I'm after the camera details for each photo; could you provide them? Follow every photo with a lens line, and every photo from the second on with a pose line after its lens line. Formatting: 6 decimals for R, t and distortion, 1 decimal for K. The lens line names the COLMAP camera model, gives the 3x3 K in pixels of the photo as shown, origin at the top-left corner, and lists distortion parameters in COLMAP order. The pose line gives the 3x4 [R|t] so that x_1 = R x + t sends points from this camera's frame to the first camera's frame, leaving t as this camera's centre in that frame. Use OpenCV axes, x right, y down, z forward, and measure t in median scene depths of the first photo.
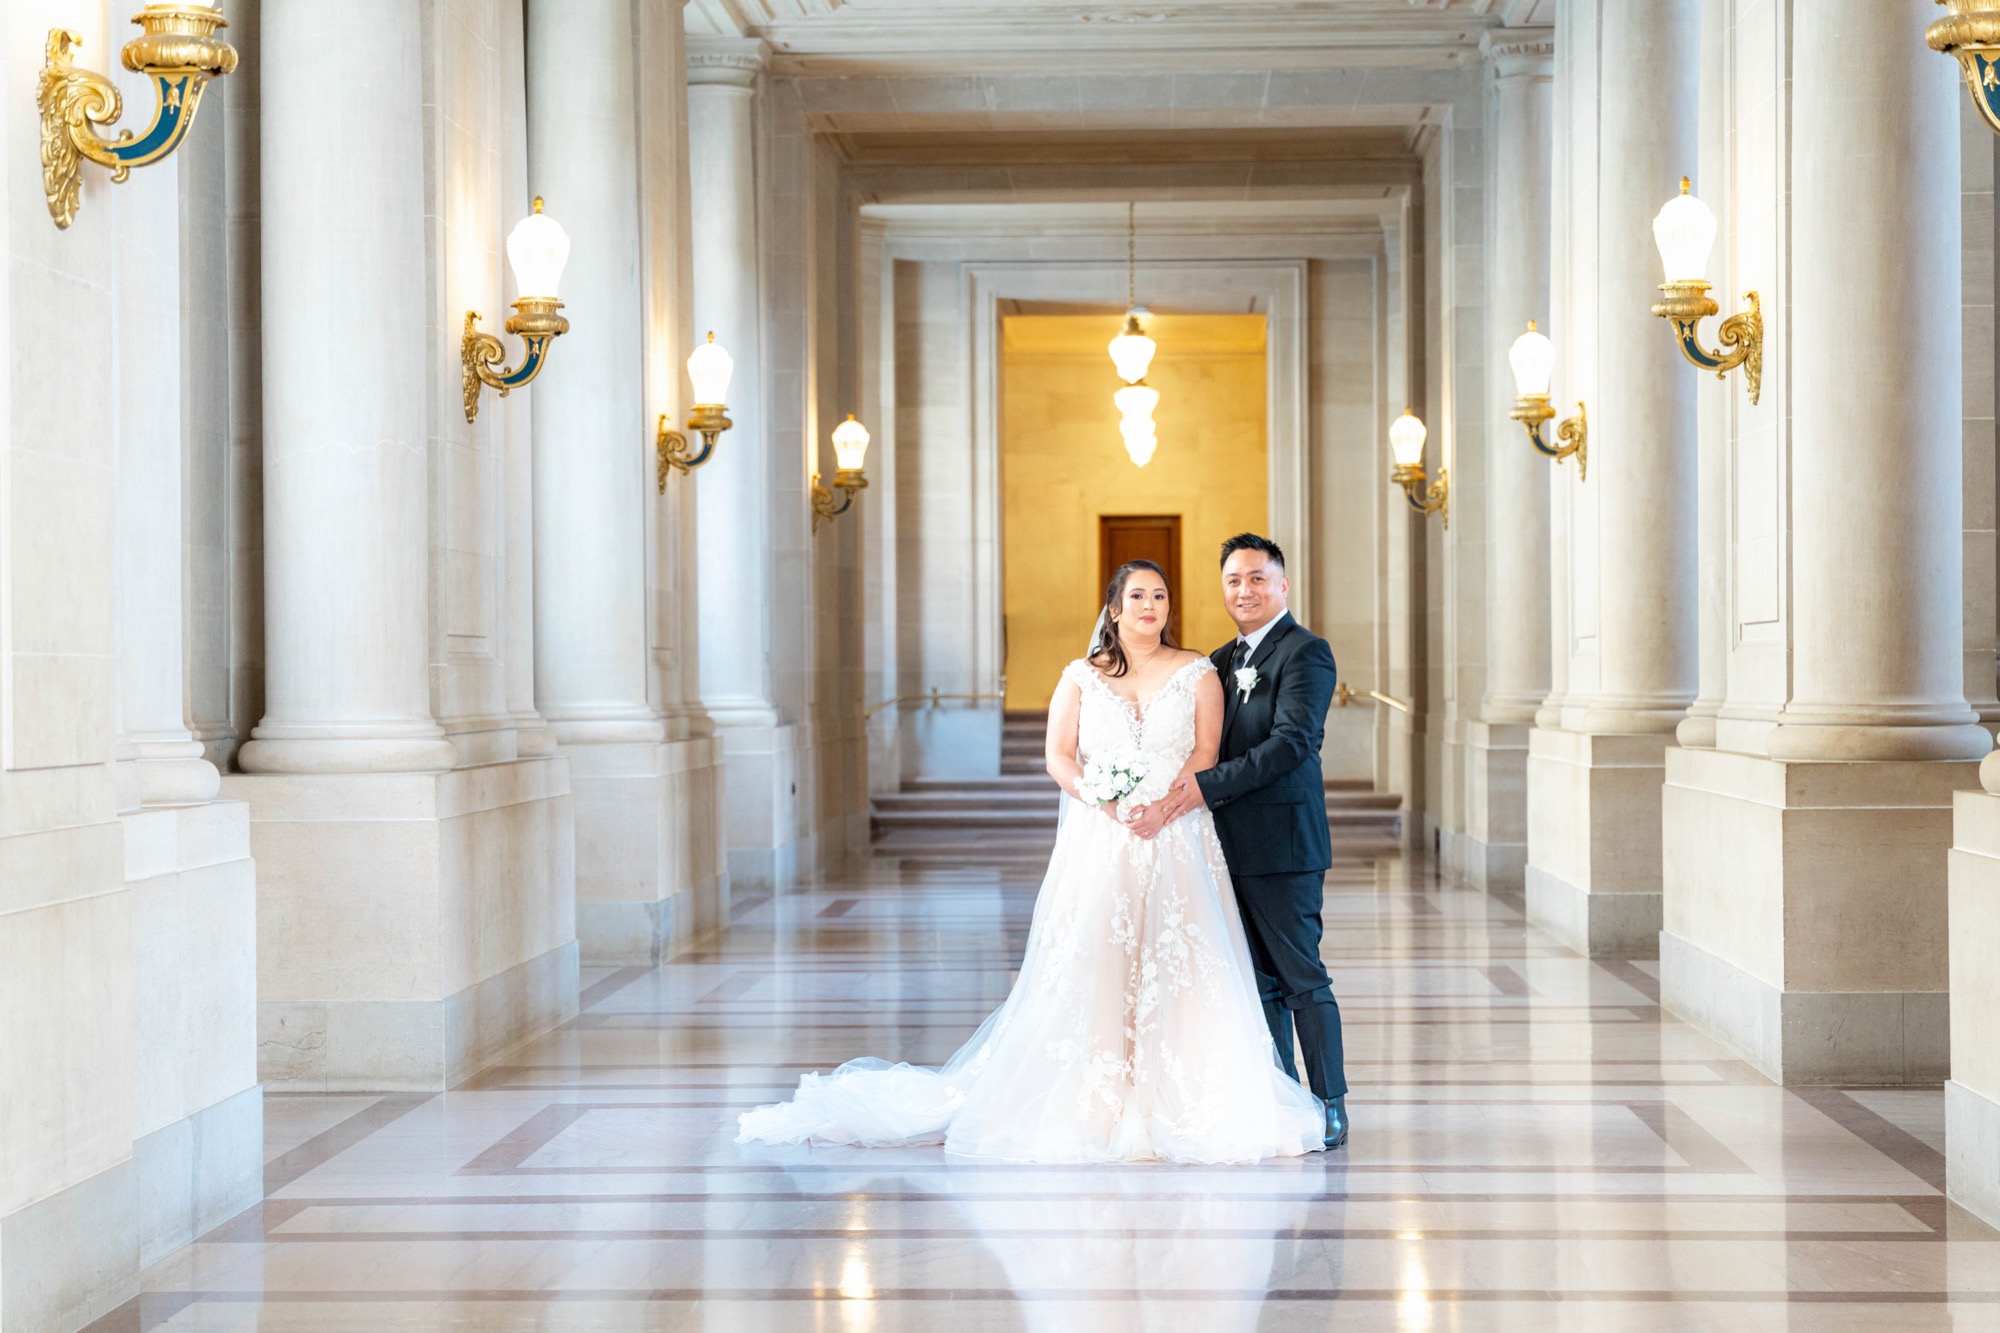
lens RADIAL K [[3936.5, 0, 996.5], [0, 3936.5, 666.0], [0, 0, 1]] dist [0.045017, 0.000000]
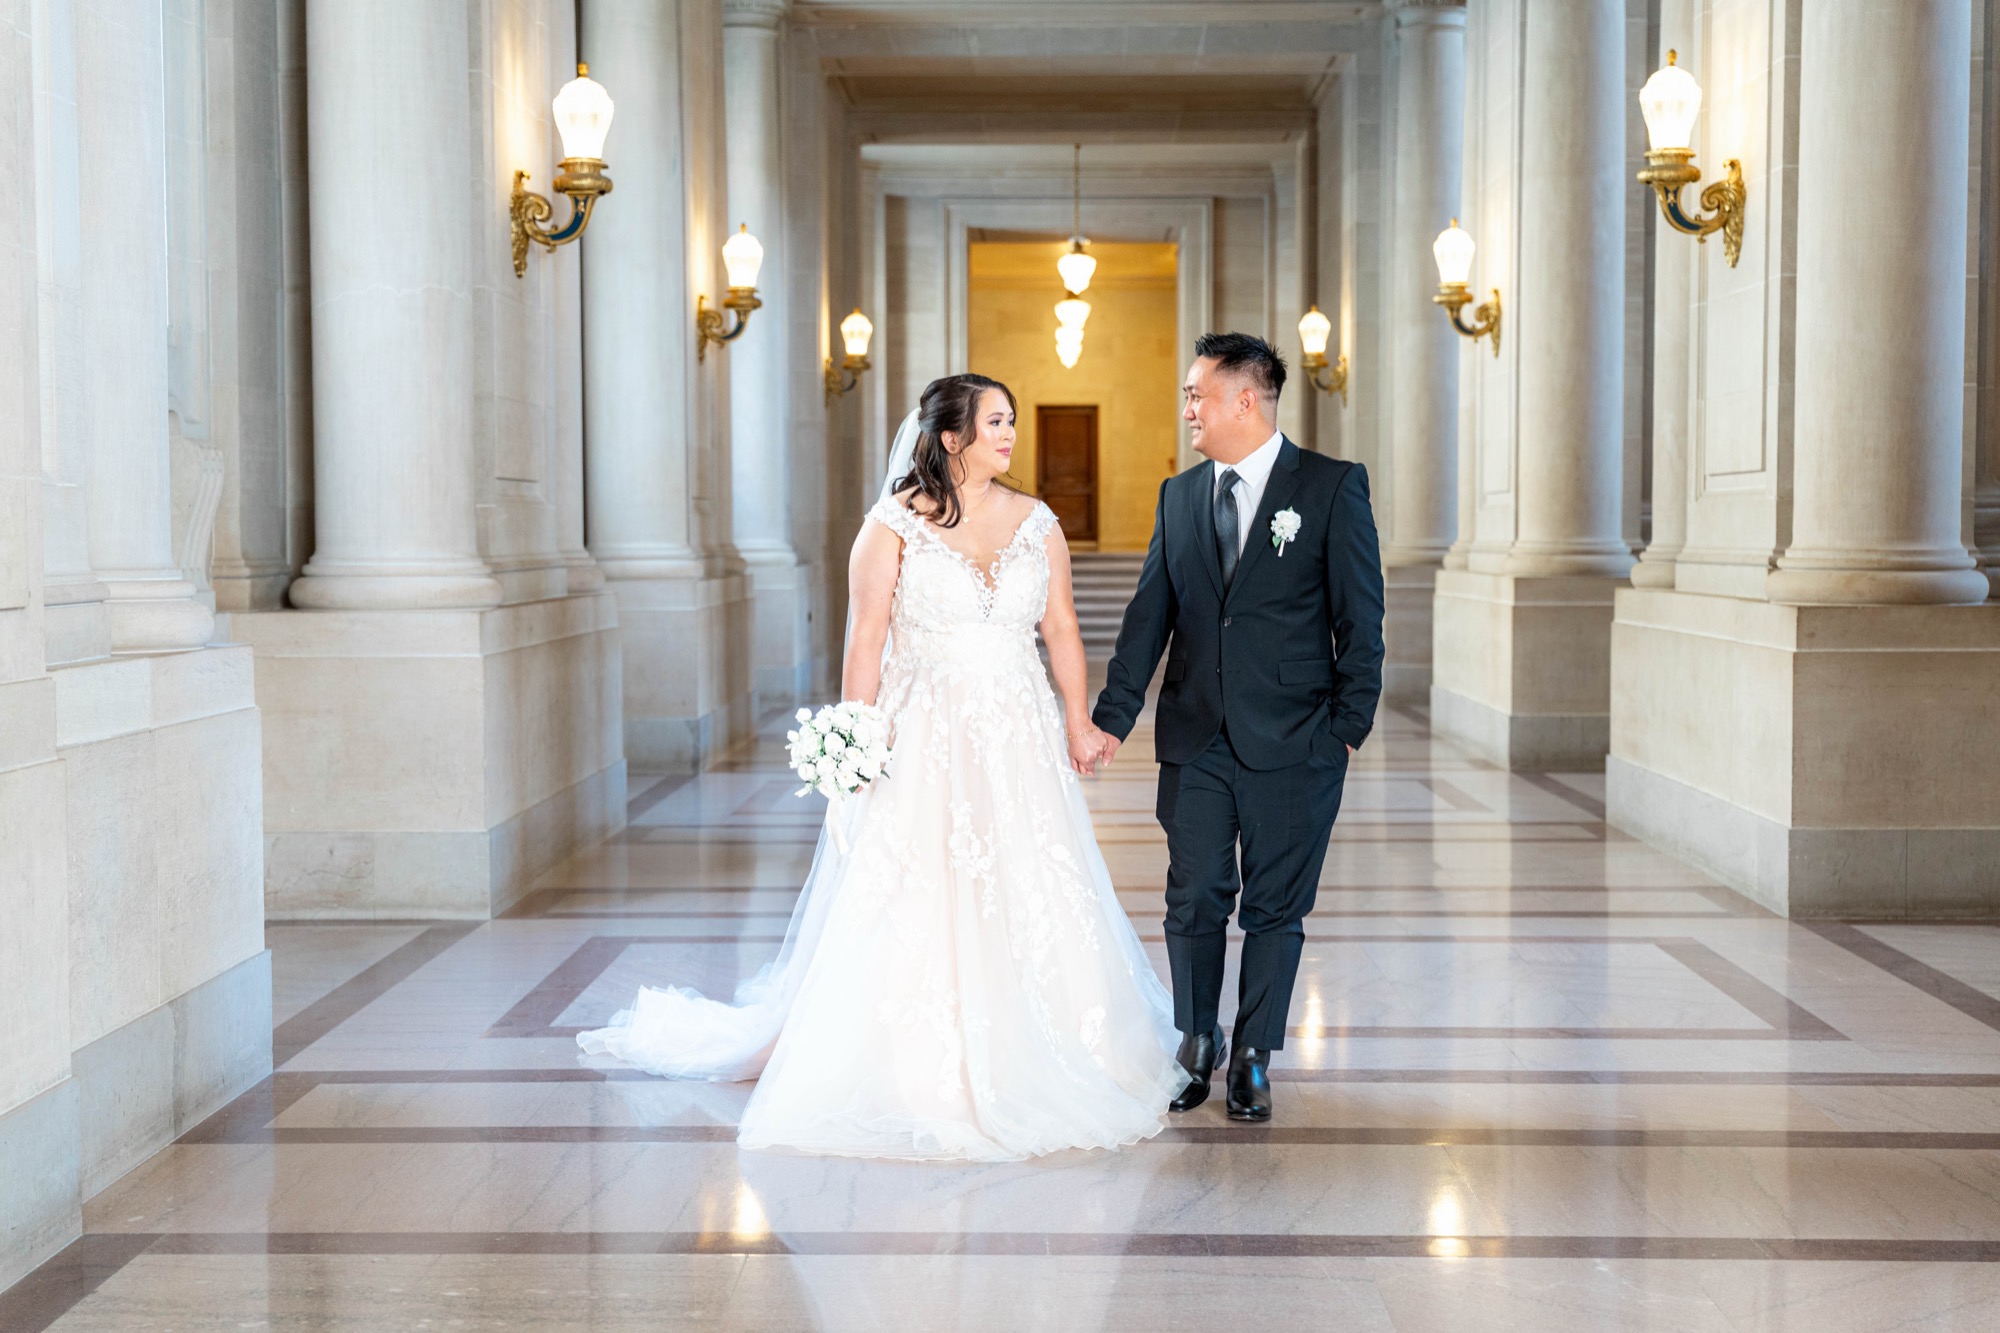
lens RADIAL K [[2680.0, 0, 1007.3], [0, 2680.0, 666.1], [0, 0, 1]] dist [0.035238, 0.000000]
pose [[0.999571, 0.003739, 0.029063, -0.021912], [-0.005266, 0.998600, 0.052636, 0.003594], [-0.028825, -0.052767, 0.998191, 0.256554]]
